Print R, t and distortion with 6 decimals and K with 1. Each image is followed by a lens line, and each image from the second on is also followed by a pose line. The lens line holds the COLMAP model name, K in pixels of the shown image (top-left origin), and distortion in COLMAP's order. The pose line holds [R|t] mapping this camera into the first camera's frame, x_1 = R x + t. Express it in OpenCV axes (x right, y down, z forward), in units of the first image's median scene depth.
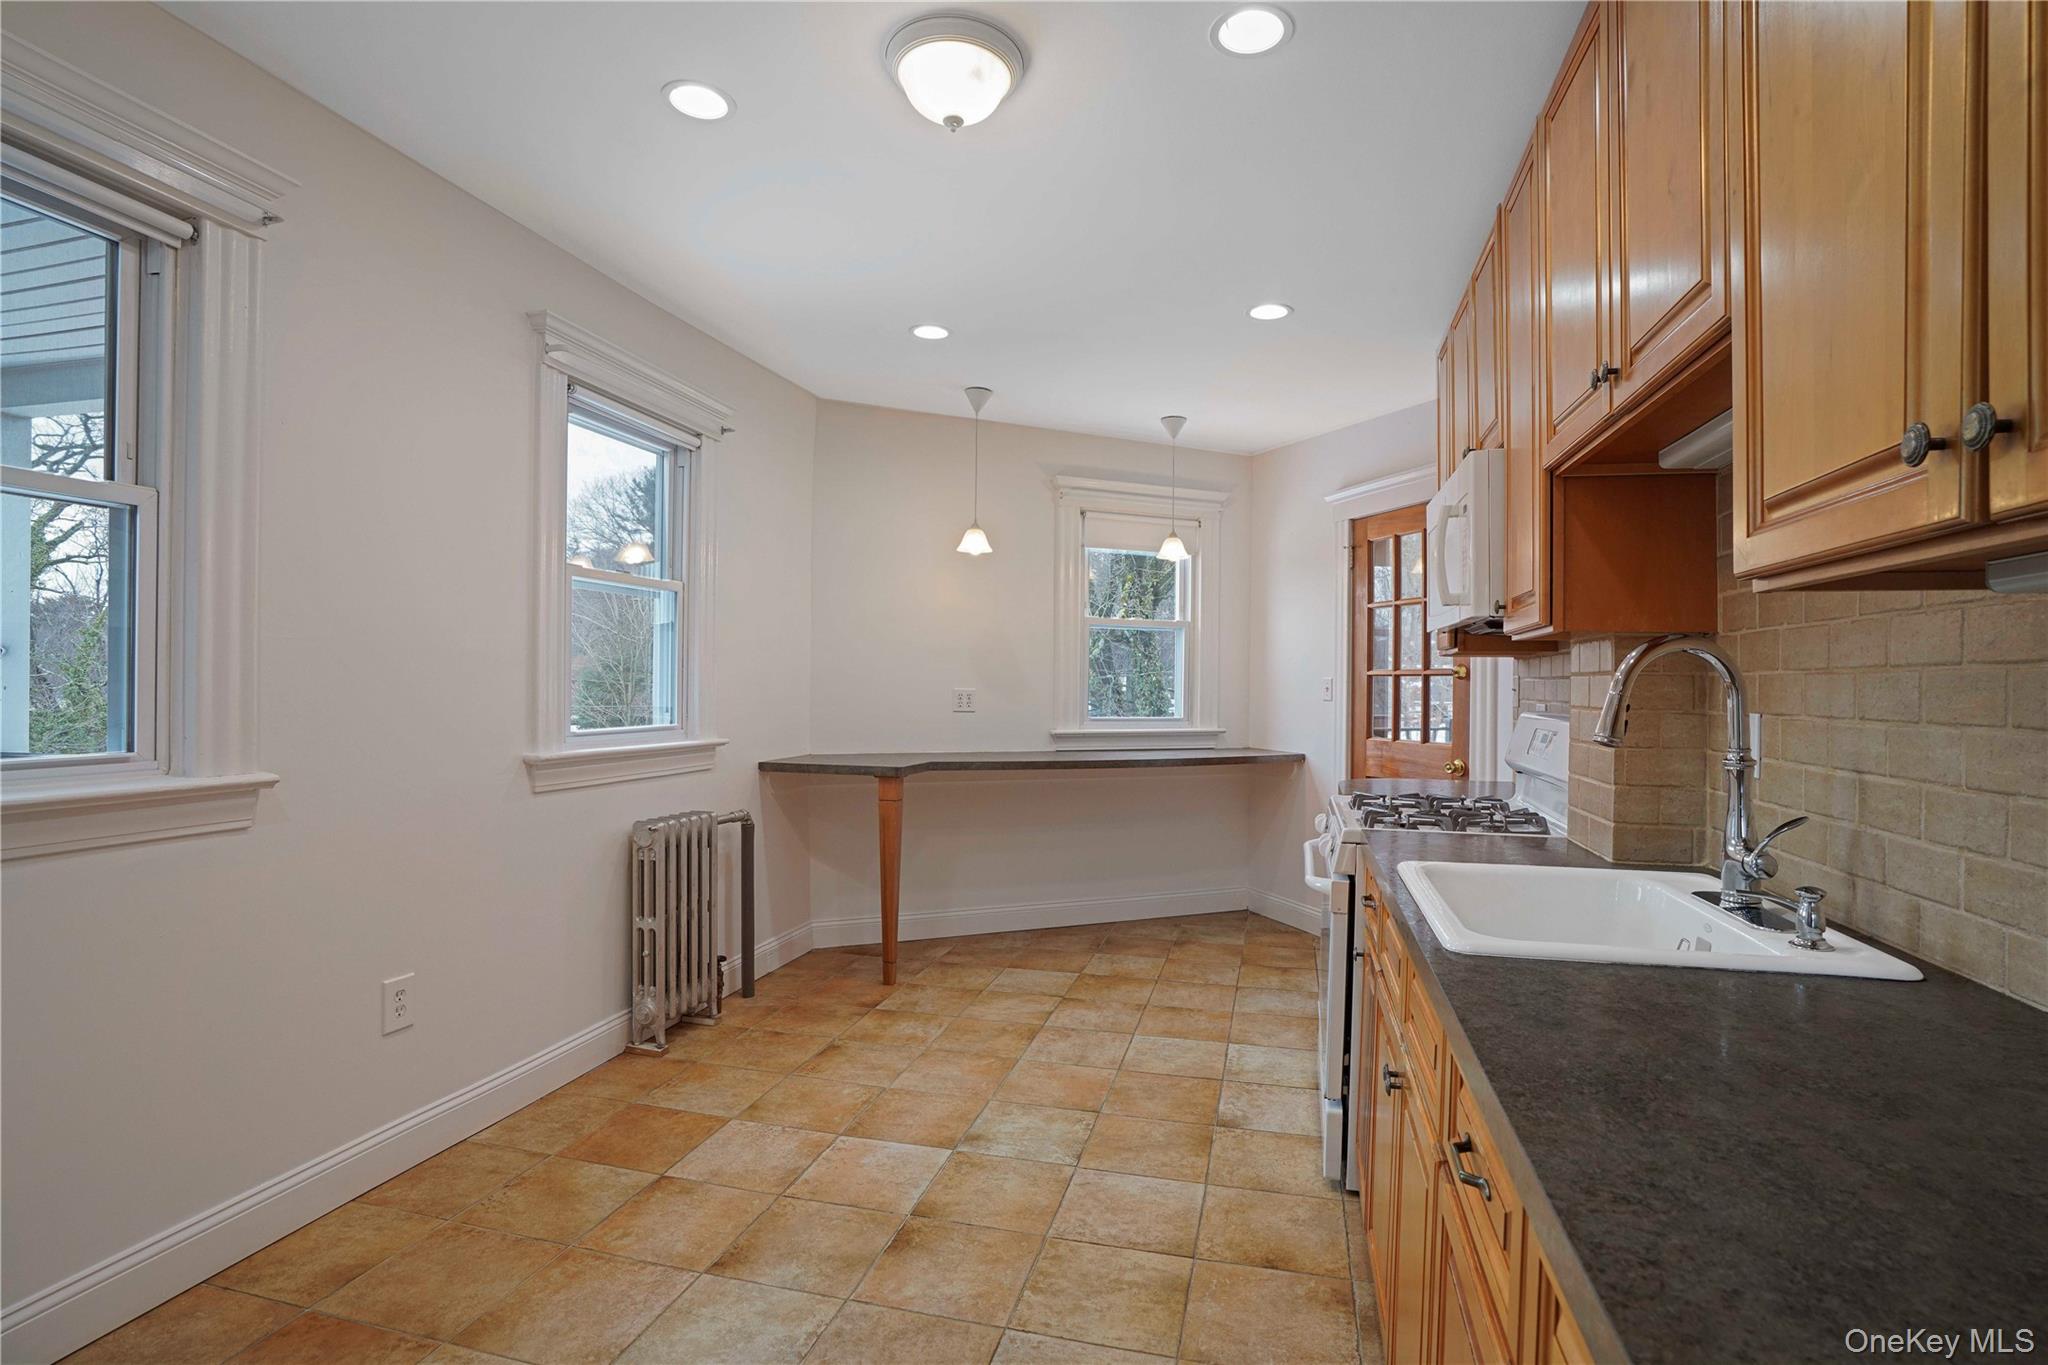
lens RADIAL K [[949.9, 0, 1035.6], [0, 949.9, 683.1], [0, 0, 1]] dist [-0.060094, 0.029615]
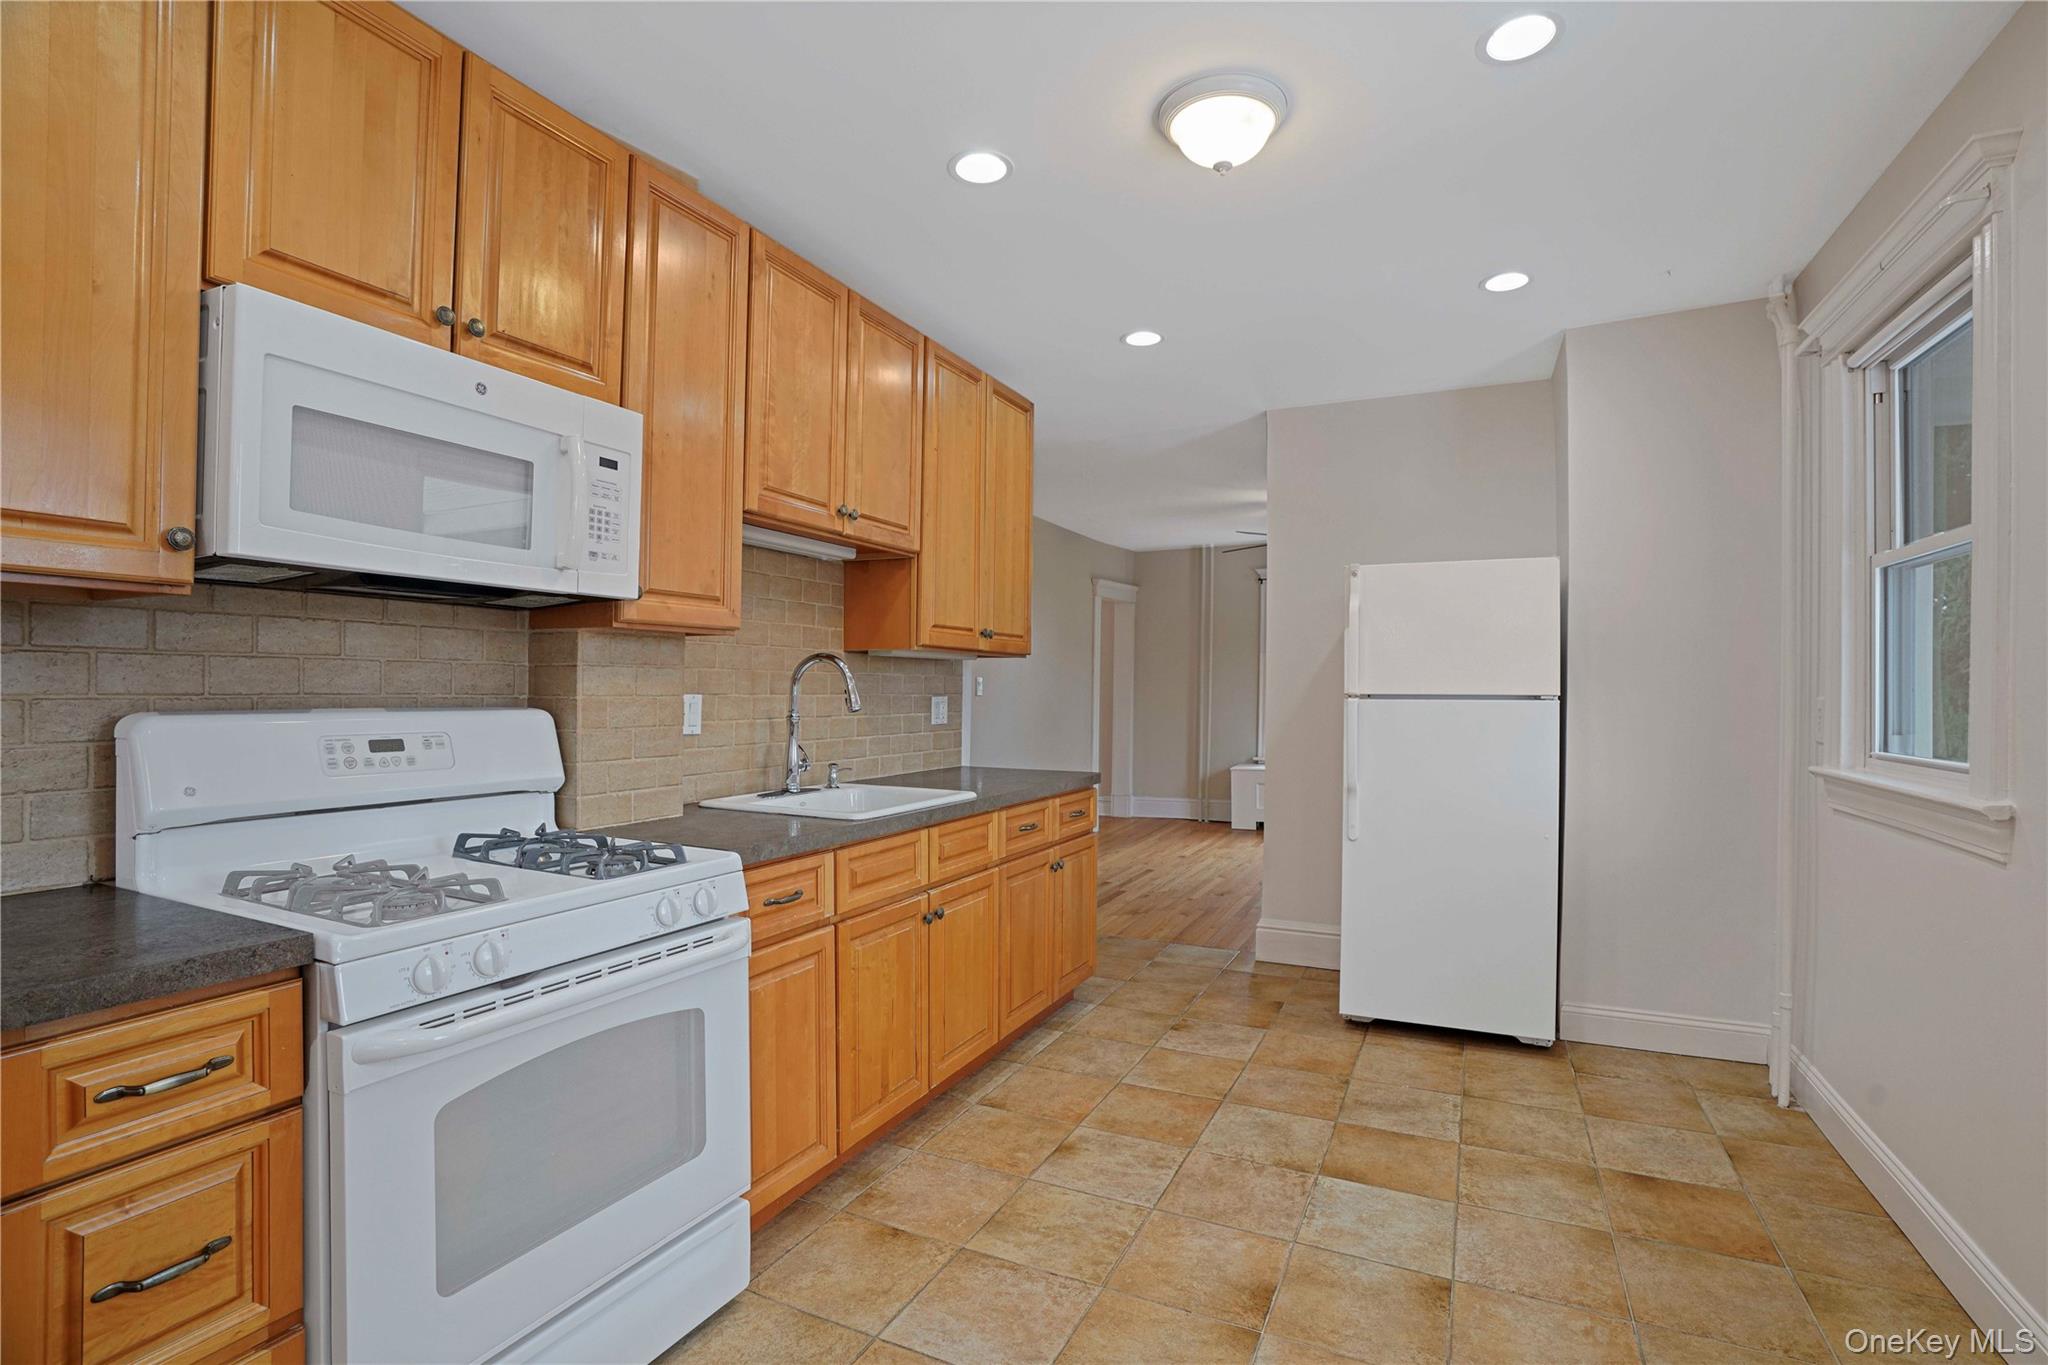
lens RADIAL K [[949.9, 0, 1035.6], [0, 949.9, 683.1], [0, 0, 1]] dist [-0.060094, 0.029615]
pose [[-0.980917, -0.021343, 0.193249, -0.096431], [-0.021921, 0.999759, -0.000851, 0.001216], [-0.193185, -0.005071, -0.981149, 2.083636]]
